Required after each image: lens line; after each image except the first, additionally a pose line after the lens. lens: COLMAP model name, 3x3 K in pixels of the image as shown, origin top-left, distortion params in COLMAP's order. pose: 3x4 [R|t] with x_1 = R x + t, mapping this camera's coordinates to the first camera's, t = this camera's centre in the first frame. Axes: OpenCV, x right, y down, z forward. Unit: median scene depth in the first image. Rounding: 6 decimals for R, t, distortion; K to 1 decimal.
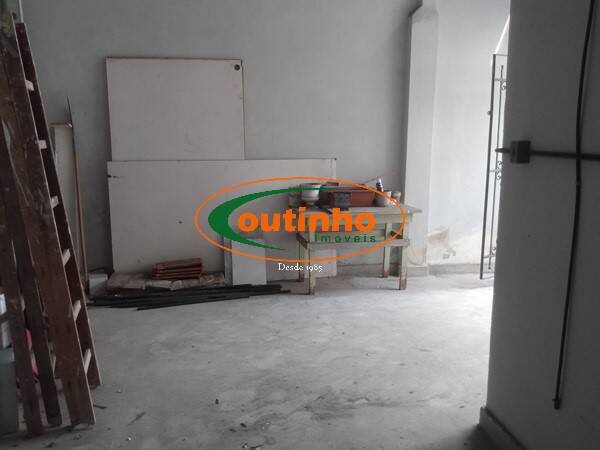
lens RADIAL K [[559.7, 0, 300.0], [0, 559.7, 225.0], [0, 0, 1]] dist [0.130301, -0.284376]
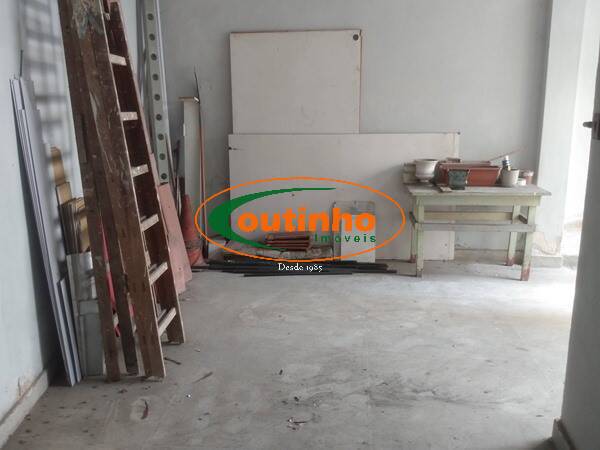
lens RADIAL K [[559.7, 0, 300.0], [0, 559.7, 225.0], [0, 0, 1]] dist [0.130301, -0.284376]
pose [[0.954495, 0.059333, -0.292265, 0.132532], [-0.046594, 0.997643, 0.050364, -0.003071], [0.294565, -0.034454, 0.955010, 0.043109]]
